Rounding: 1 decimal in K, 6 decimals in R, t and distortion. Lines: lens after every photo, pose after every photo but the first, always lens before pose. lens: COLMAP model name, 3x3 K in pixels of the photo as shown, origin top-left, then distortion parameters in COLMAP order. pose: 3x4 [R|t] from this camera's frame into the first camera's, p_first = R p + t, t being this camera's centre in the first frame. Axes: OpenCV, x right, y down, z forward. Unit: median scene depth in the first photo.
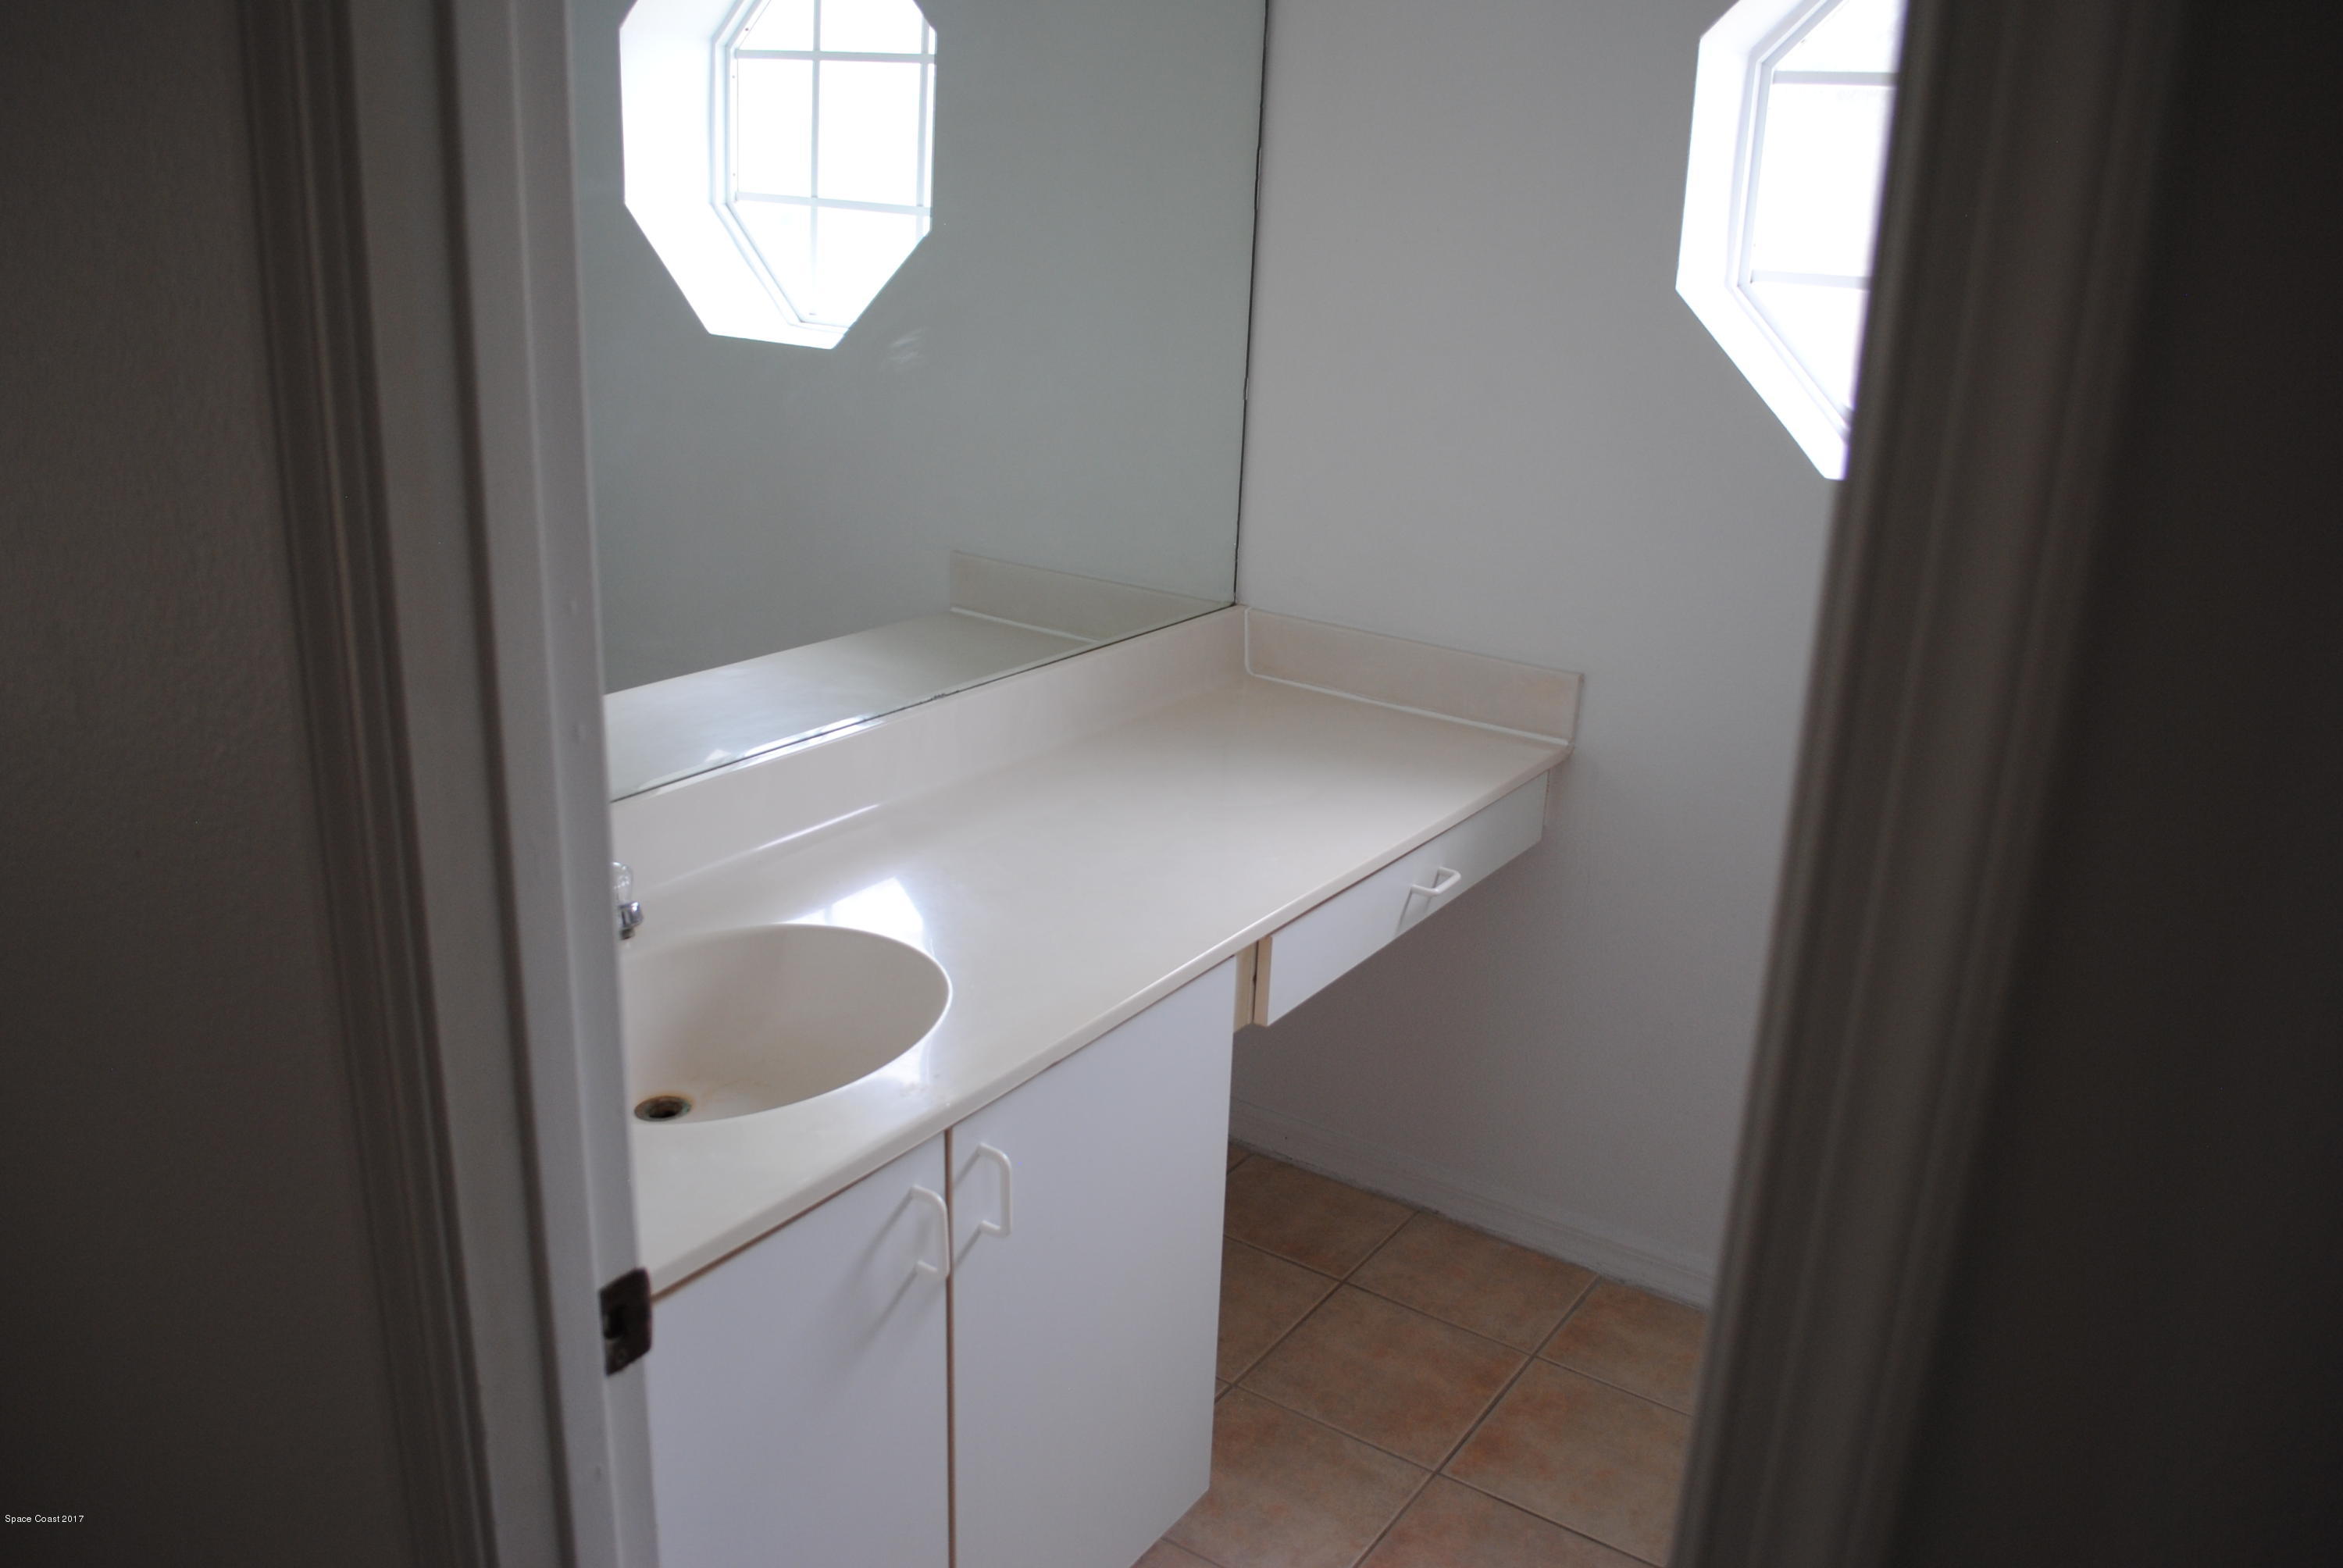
lens RADIAL K [[1858.6, 0, 1171.5], [0, 1858.6, 784.0], [0, 0, 1]] dist [-0.076285, 0.004286]
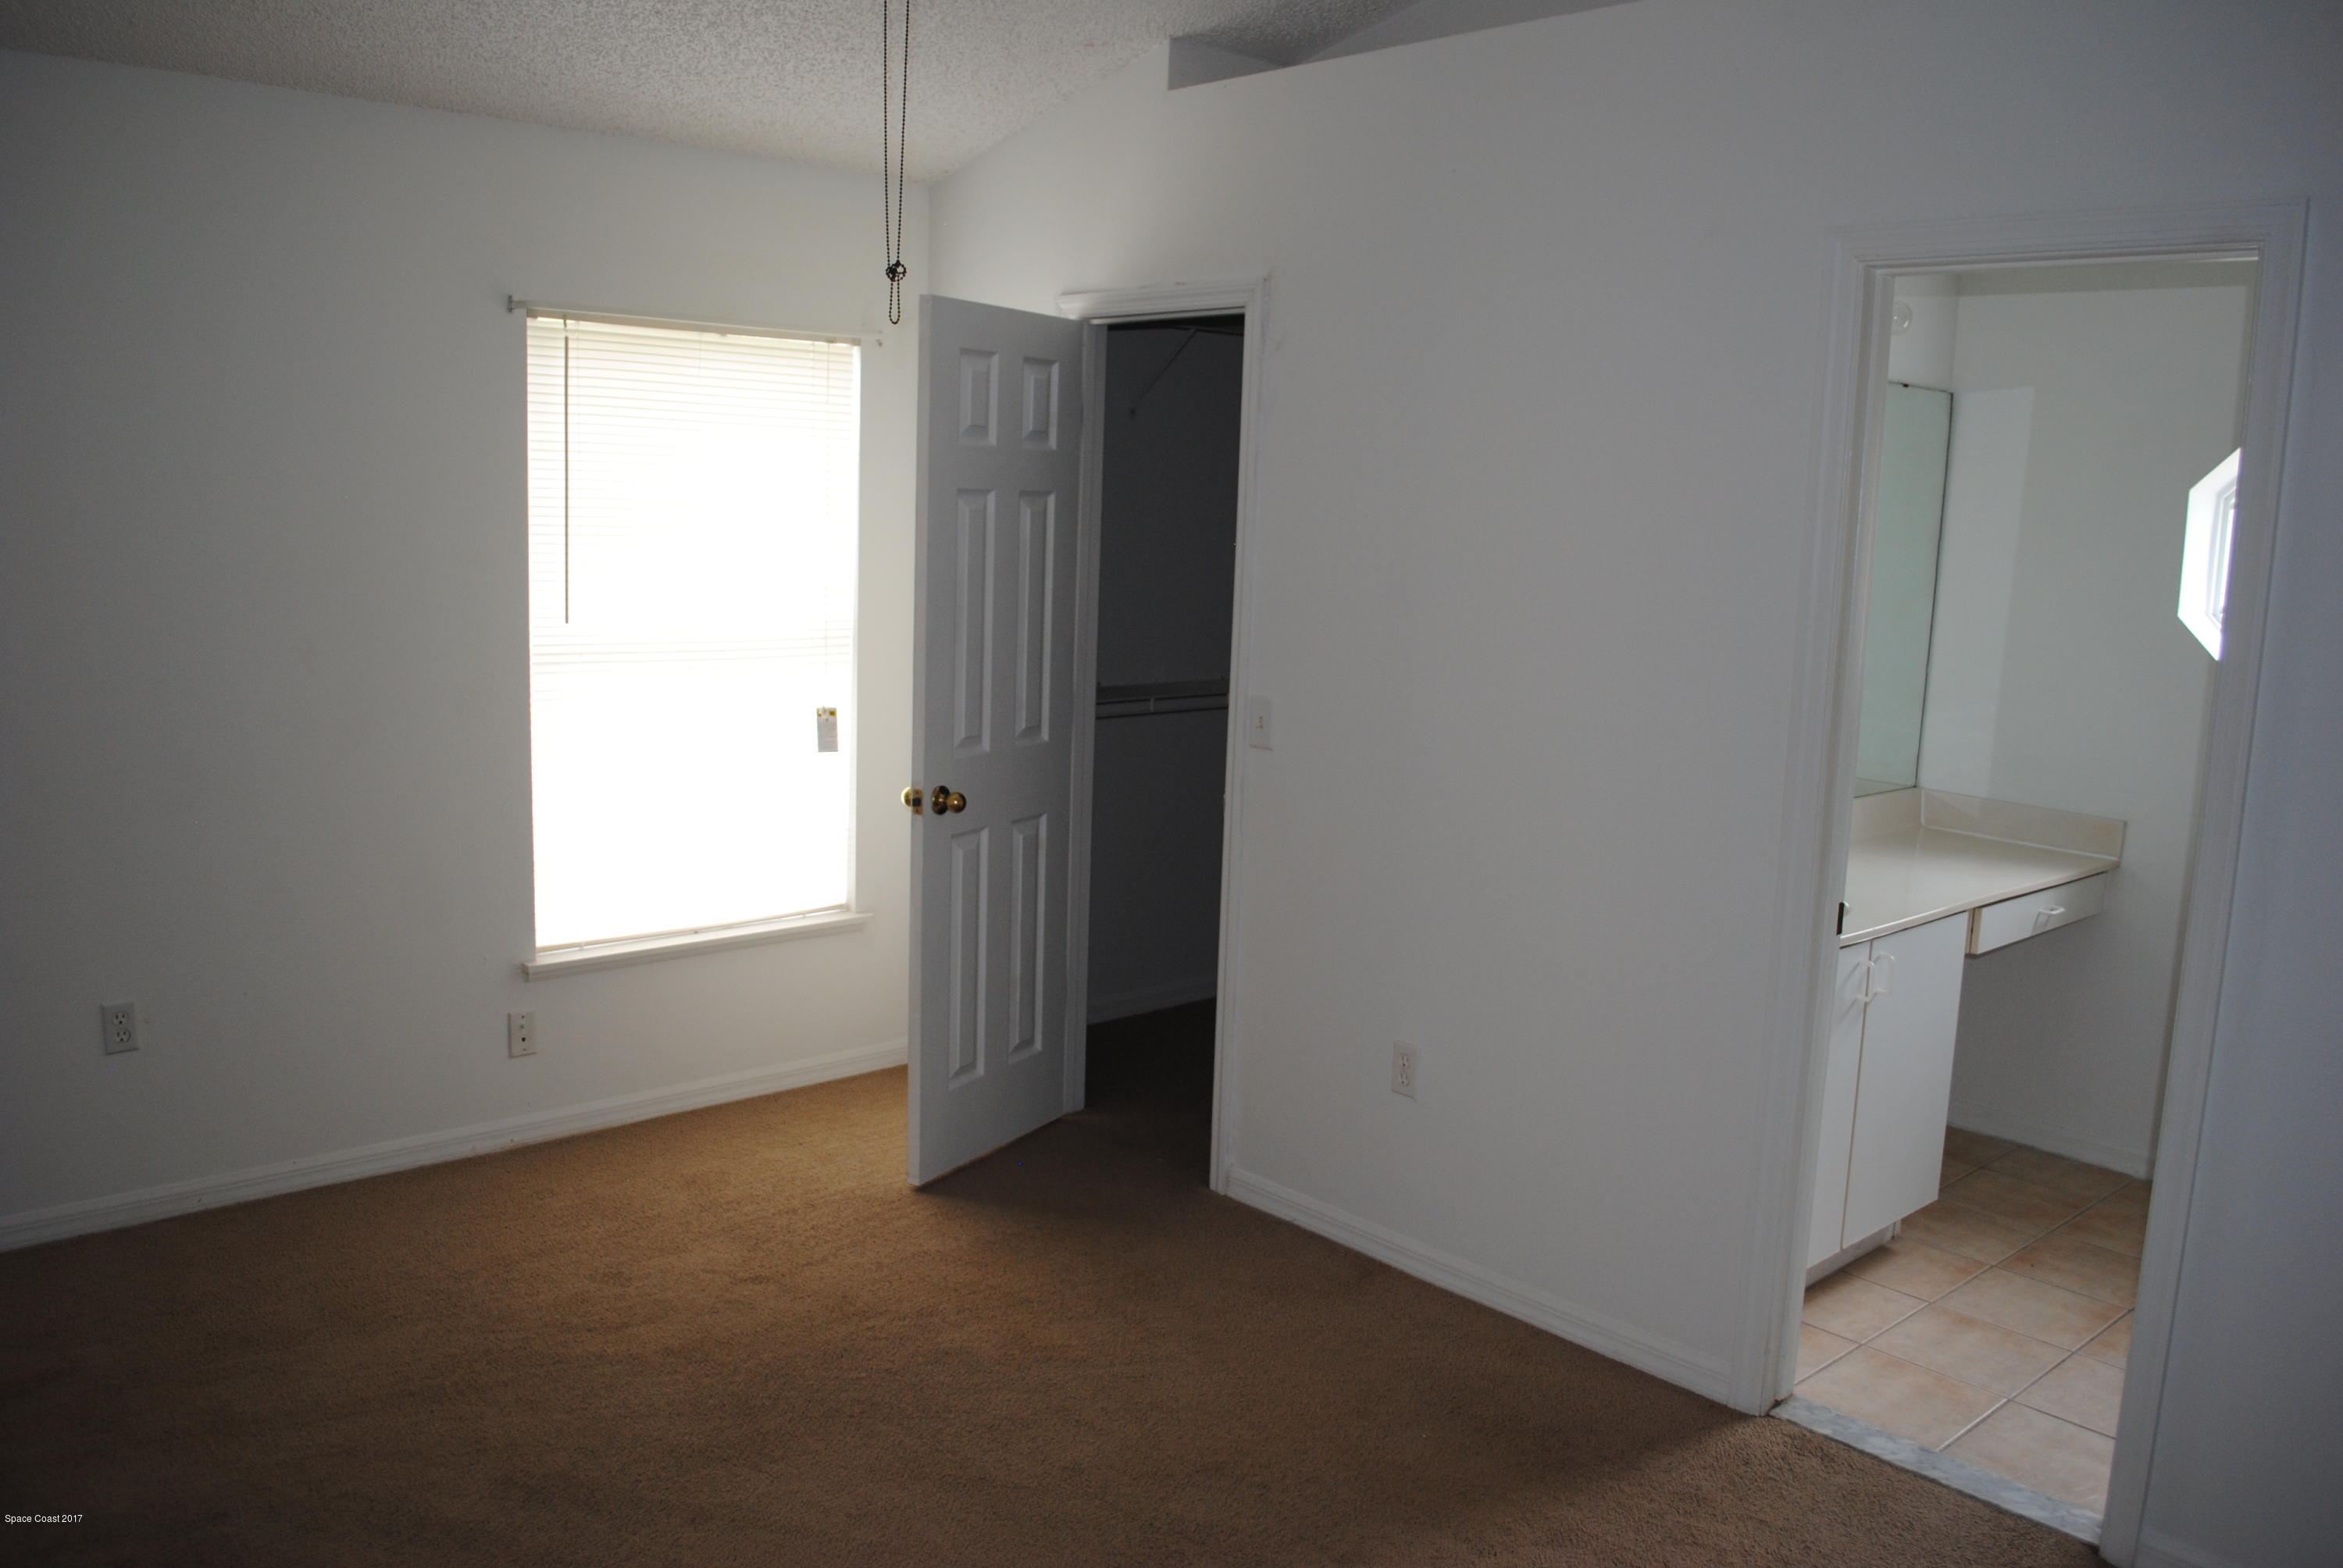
lens RADIAL K [[1858.6, 0, 1171.5], [0, 1858.6, 784.0], [0, 0, 1]] dist [-0.076285, 0.004286]
pose [[0.970533, 0.030056, -0.239085, -0.314410], [-0.073394, 0.981920, -0.174490, 0.334285], [0.229518, 0.186896, 0.955192, -1.129489]]
